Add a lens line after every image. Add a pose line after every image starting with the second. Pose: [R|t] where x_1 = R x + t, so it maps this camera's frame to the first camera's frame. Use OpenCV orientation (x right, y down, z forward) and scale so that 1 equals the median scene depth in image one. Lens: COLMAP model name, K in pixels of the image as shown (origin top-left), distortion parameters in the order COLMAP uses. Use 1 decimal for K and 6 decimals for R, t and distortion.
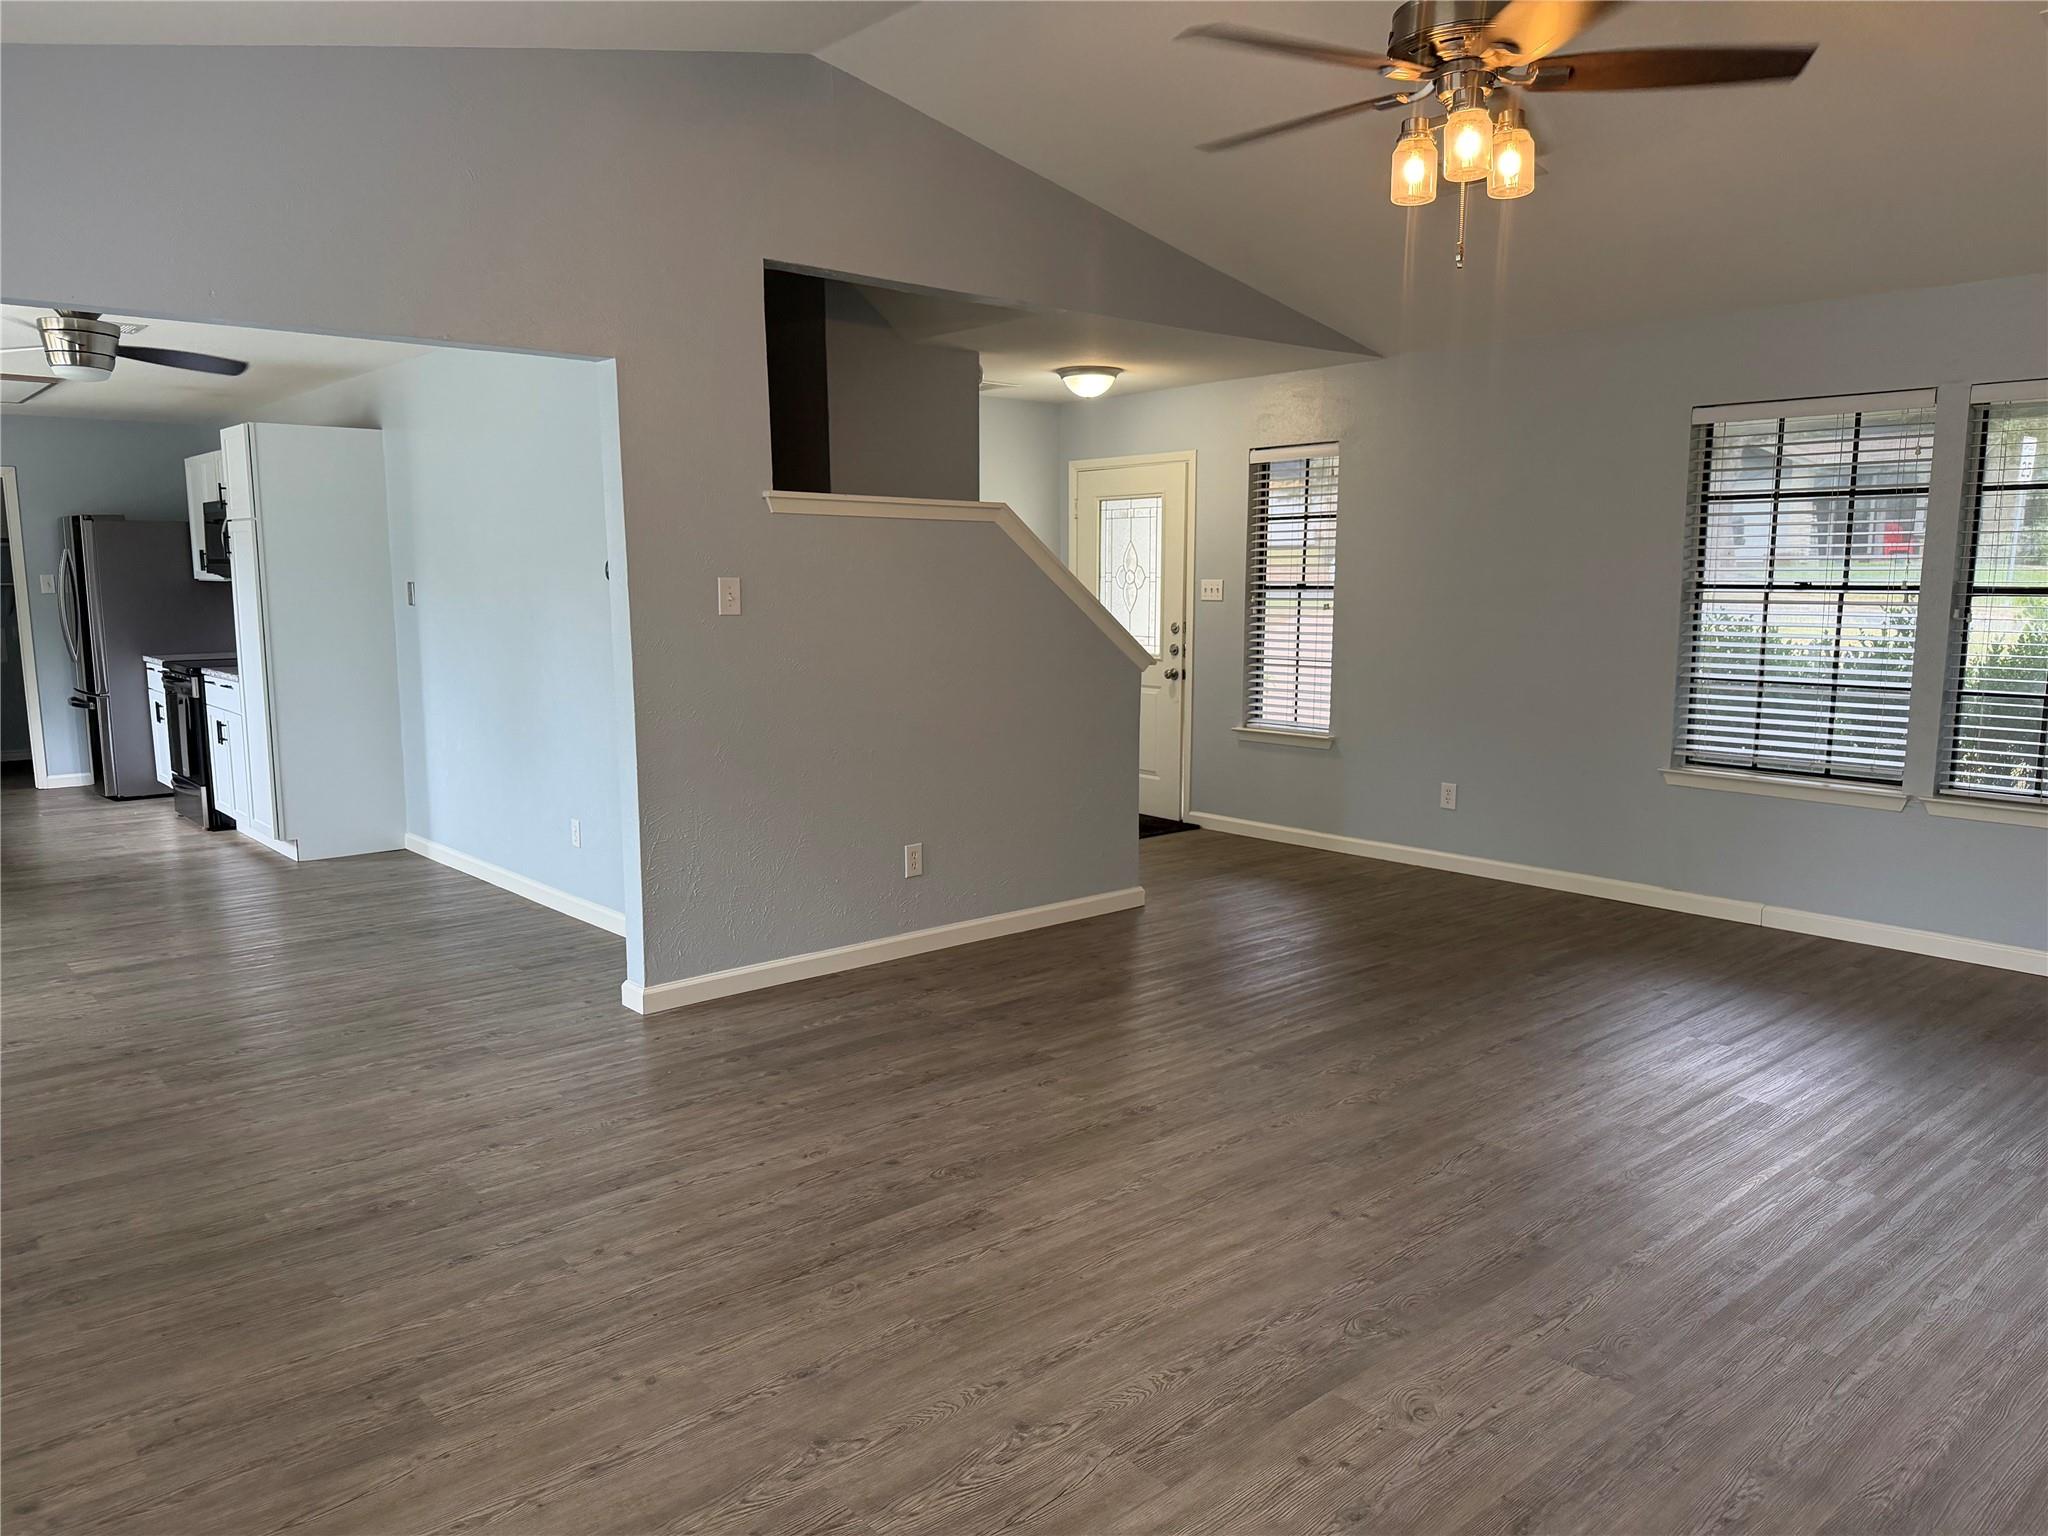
lens RADIAL K [[1442.1, 0, 1024.0], [0, 1442.1, 768.0], [0, 0, 1]] dist [0.002900, -0.002839]
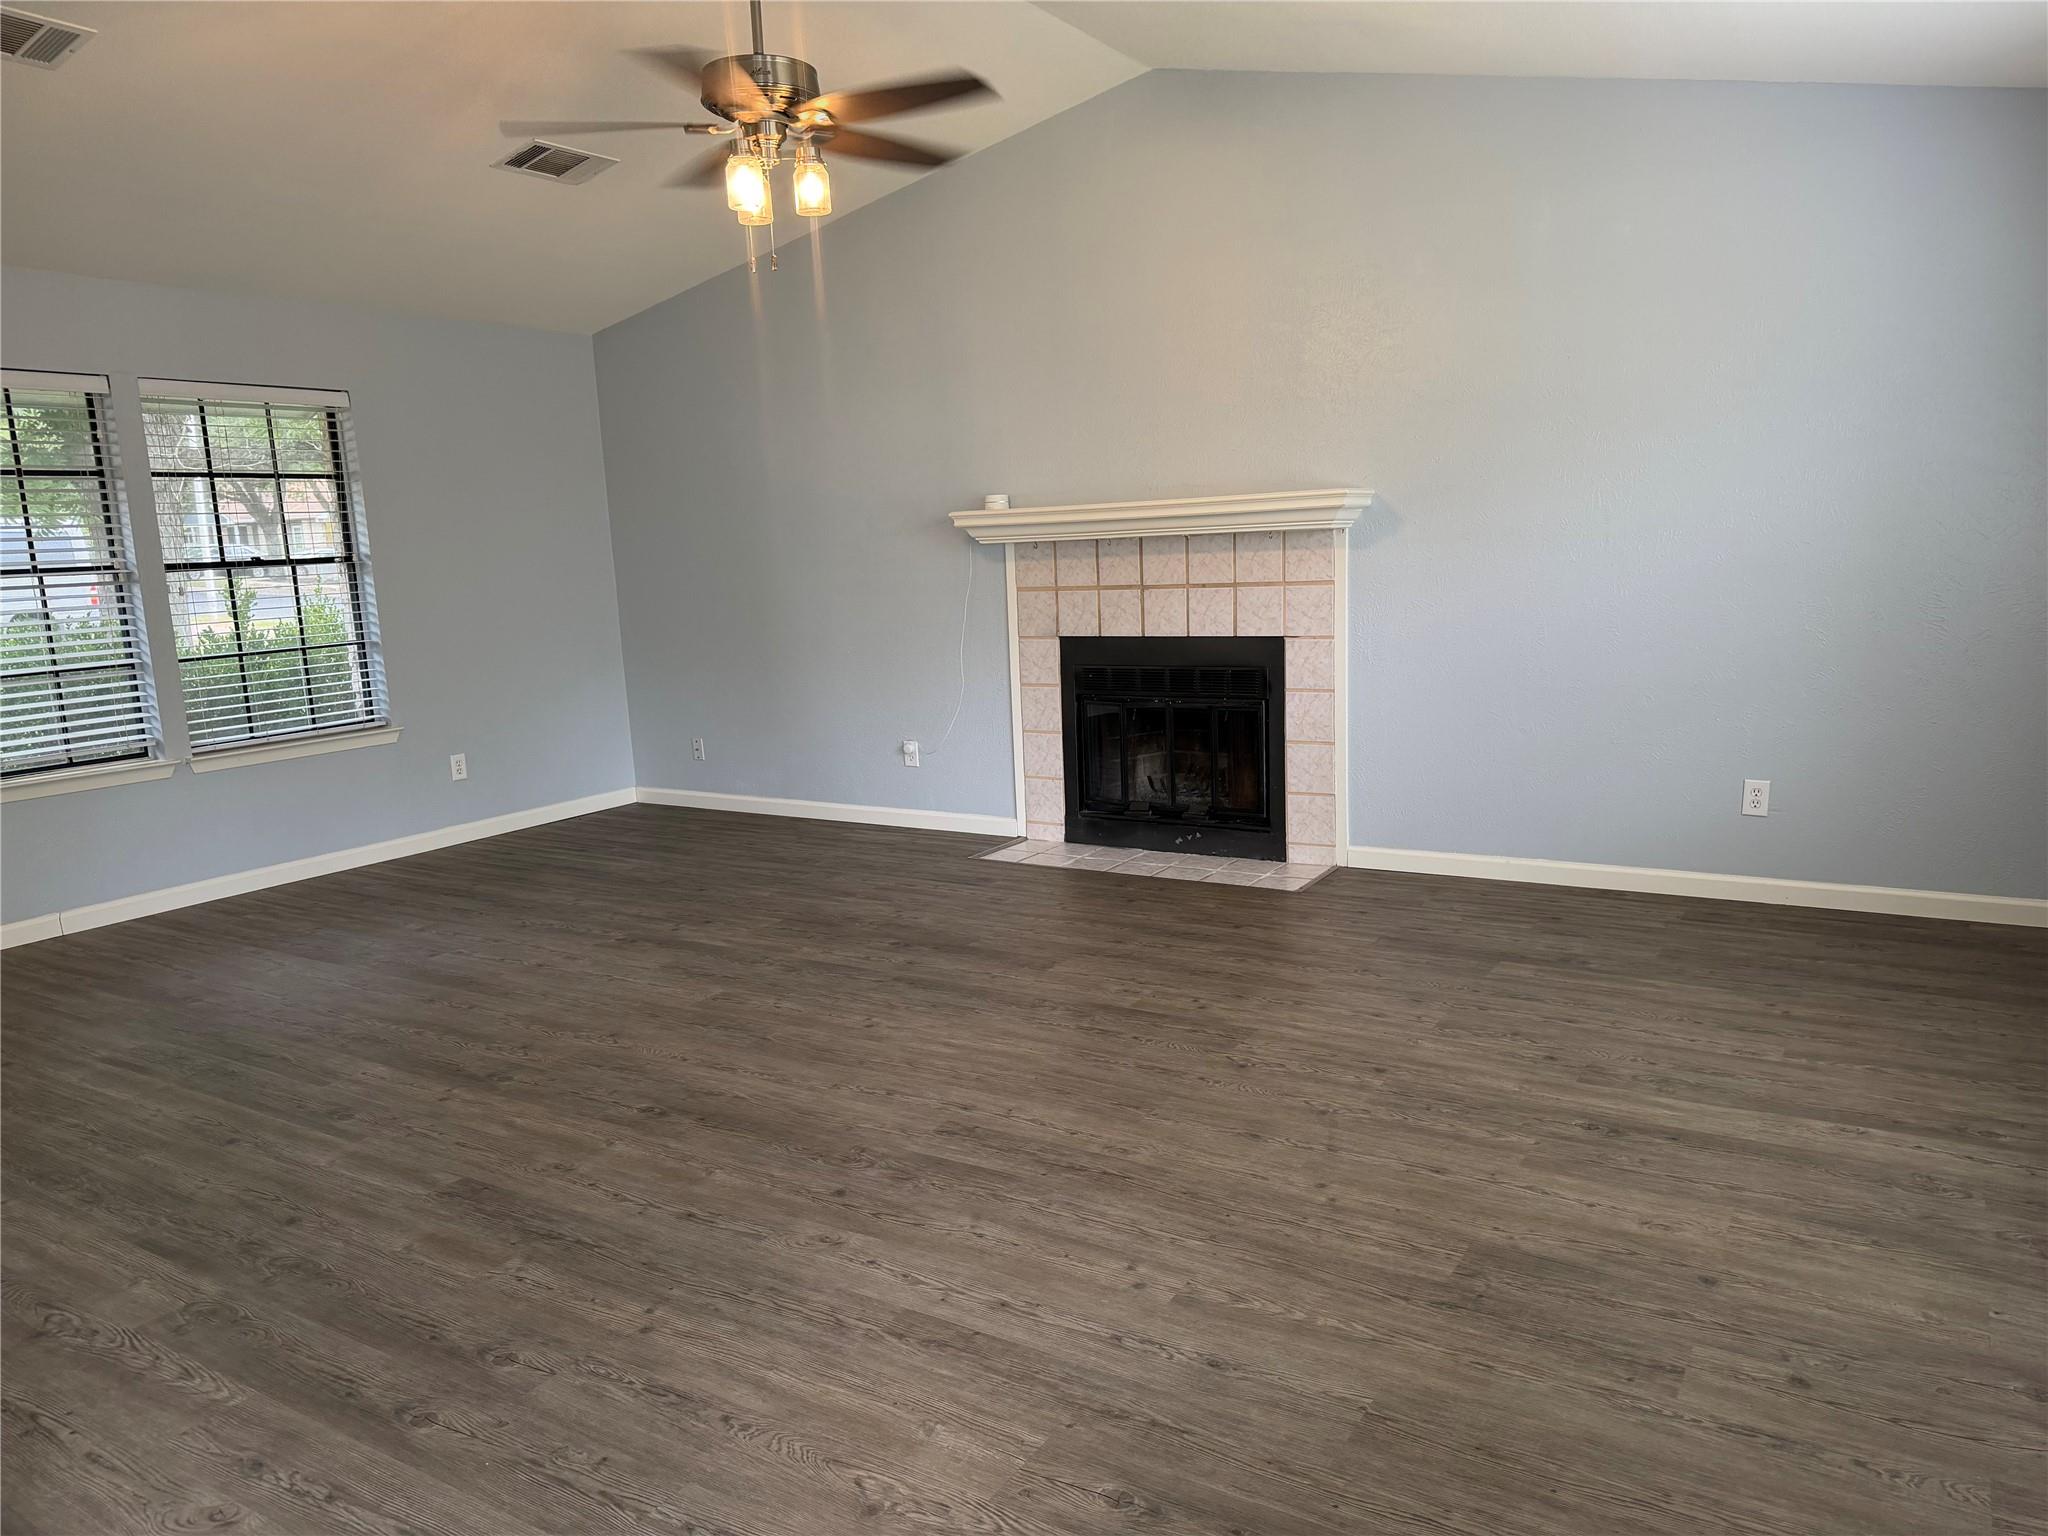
lens RADIAL K [[1435.0, 0, 1022.3], [0, 1435.0, 773.2], [0, 0, 1]] dist [0.151376, -0.208657]
pose [[-0.288341, -0.147395, 0.946115, -0.914758], [0.172423, 0.963937, 0.202720, -0.129268], [-0.941876, 0.221584, -0.252528, 1.058629]]
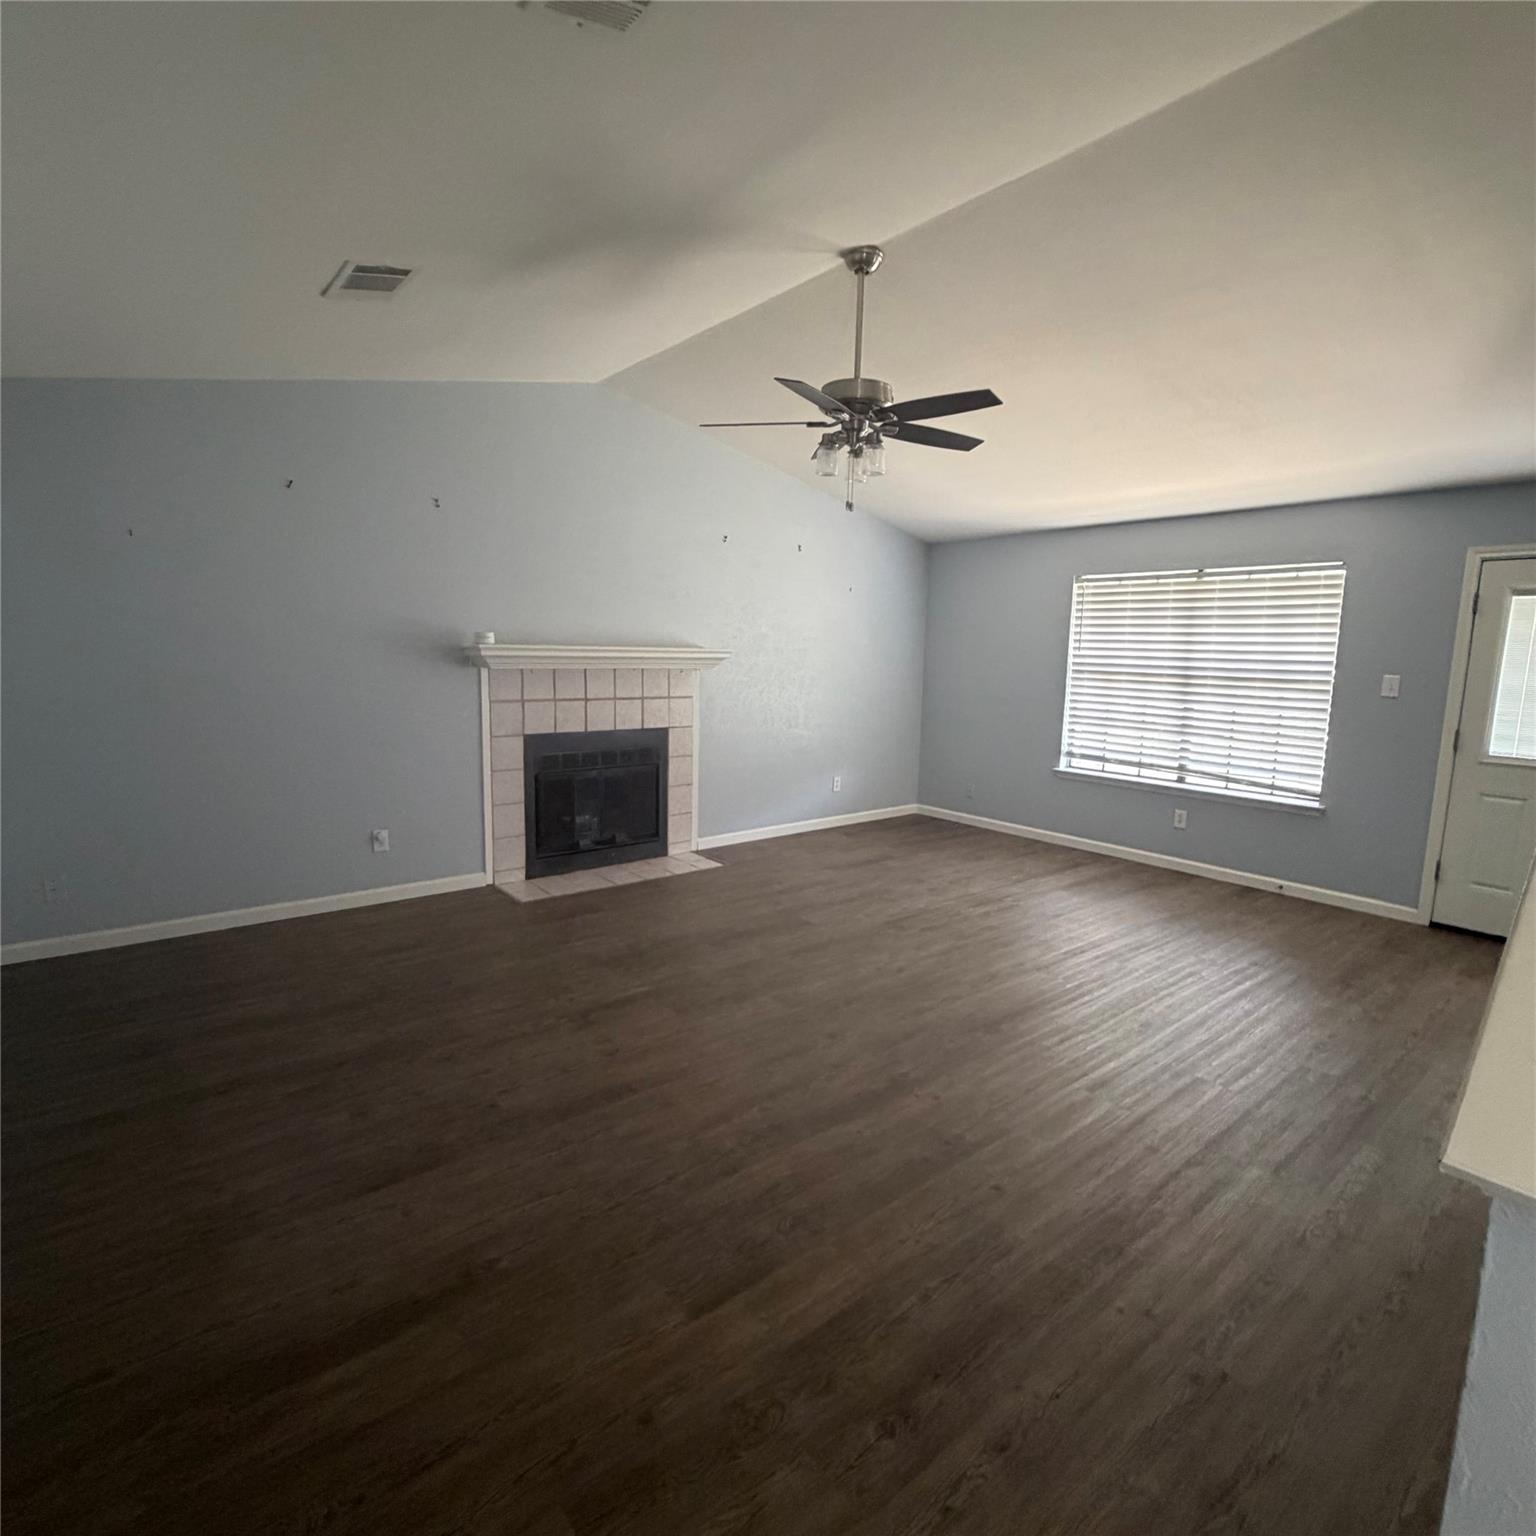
lens RADIAL K [[816.7, 0, 766.2], [0, 816.7, 762.9], [0, 0, 1]] dist [0.000148, 0.002875]
pose [[-0.999197, -0.027862, 0.028785, 0.326826], [-0.018924, 0.961589, 0.273841, -0.276308], [-0.035309, 0.273076, -0.961344, 1.904839]]
